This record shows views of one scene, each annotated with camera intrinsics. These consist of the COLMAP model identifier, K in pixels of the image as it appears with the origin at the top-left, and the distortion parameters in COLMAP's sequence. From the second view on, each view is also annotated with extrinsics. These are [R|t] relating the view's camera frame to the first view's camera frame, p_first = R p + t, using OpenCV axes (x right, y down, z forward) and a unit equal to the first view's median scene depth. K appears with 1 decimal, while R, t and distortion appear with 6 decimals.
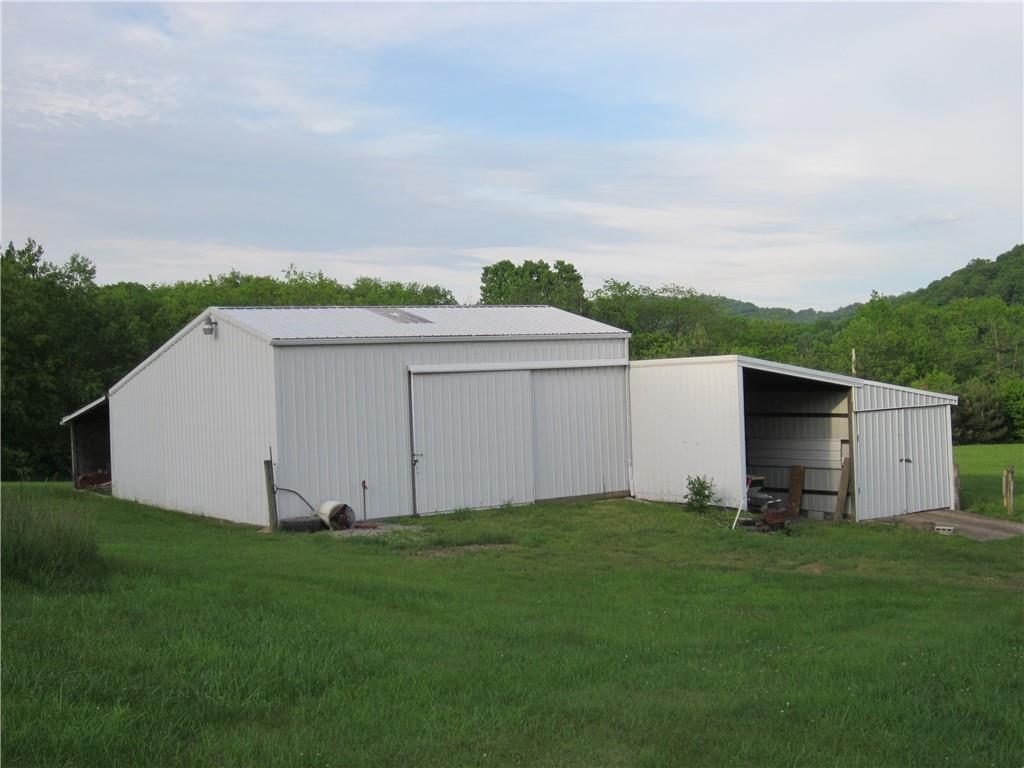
lens RADIAL K [[1514.1, 0, 512.0], [0, 1514.1, 384.0], [0, 0, 1]] dist [-0.151533, 0.016287]
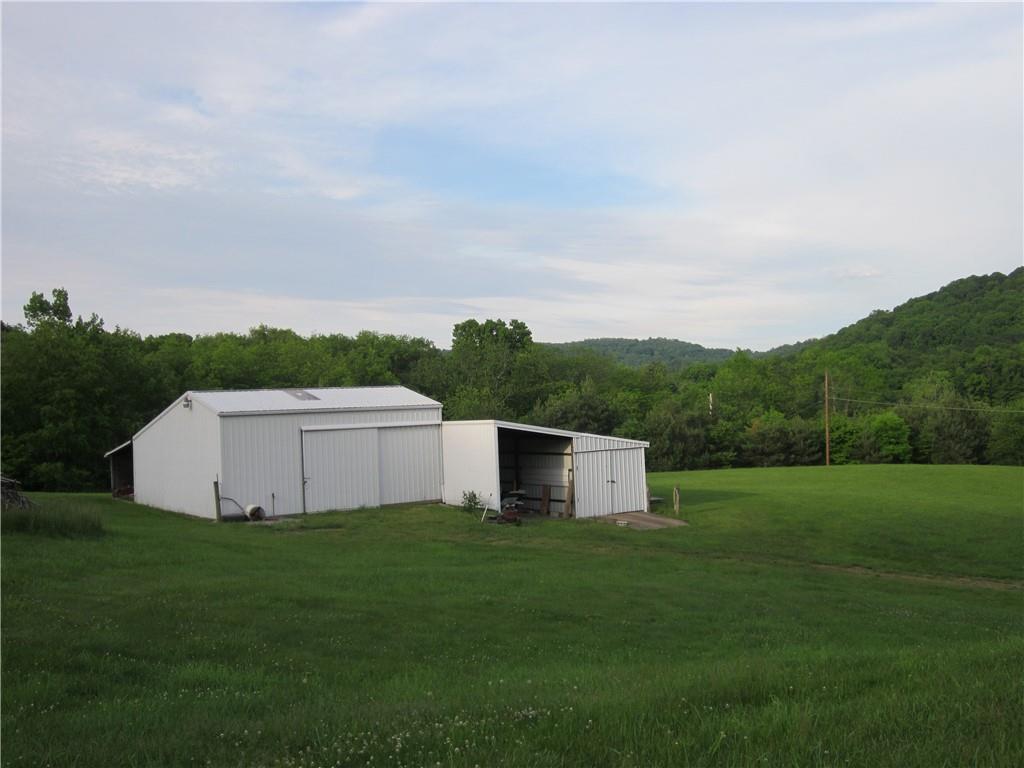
lens RADIAL K [[1247.3, 0, 512.0], [0, 1247.3, 384.0], [0, 0, 1]] dist [-0.098795, -0.003210]
pose [[0.999964, 0.001430, 0.008370, 0.139488], [-0.001247, 0.999763, -0.021743, -0.026156], [-0.008399, 0.021732, 0.999729, -0.367921]]
